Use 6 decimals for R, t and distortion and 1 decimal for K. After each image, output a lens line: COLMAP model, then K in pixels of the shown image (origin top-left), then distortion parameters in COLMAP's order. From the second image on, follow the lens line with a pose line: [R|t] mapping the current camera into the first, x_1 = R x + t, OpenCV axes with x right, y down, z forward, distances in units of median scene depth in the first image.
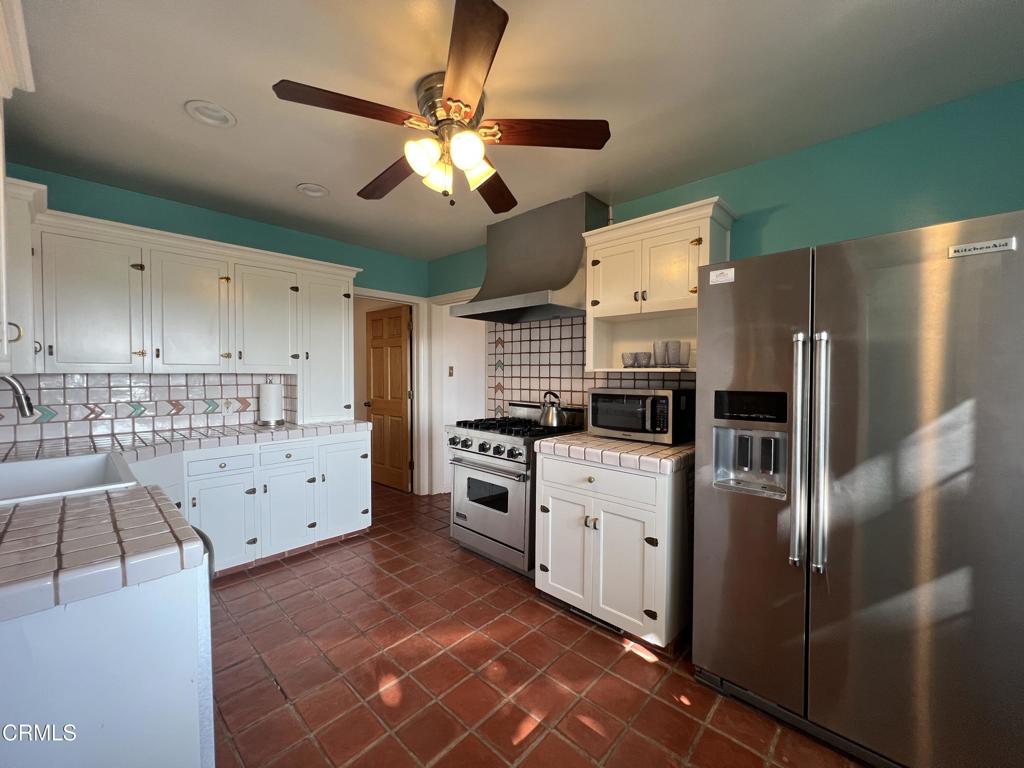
lens RADIAL K [[410.3, 0, 512.0], [0, 410.3, 384.0], [0, 0, 1]] dist [0.001384, 0.000102]
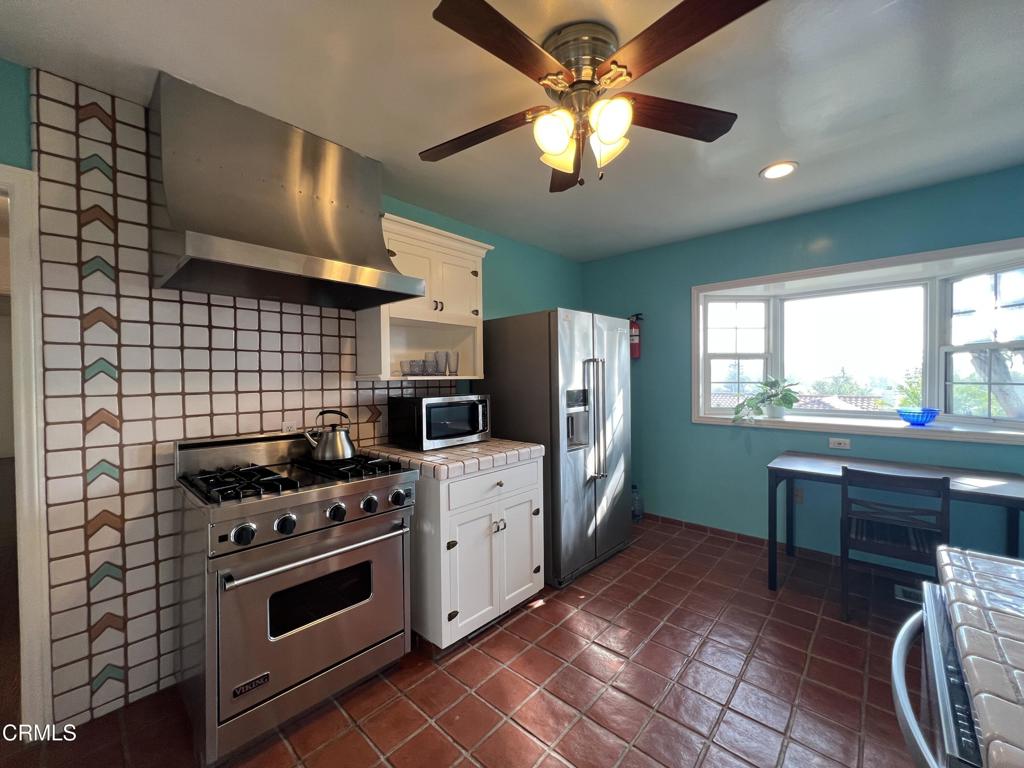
lens RADIAL K [[414.9, 0, 512.0], [0, 414.9, 384.0], [0, 0, 1]] dist [-0.001159, -0.000065]
pose [[-0.007926, -0.017667, 0.999813, -0.561778], [0.041454, 0.998979, 0.017981, -0.023082], [-0.999109, 0.041589, -0.007185, 0.641201]]
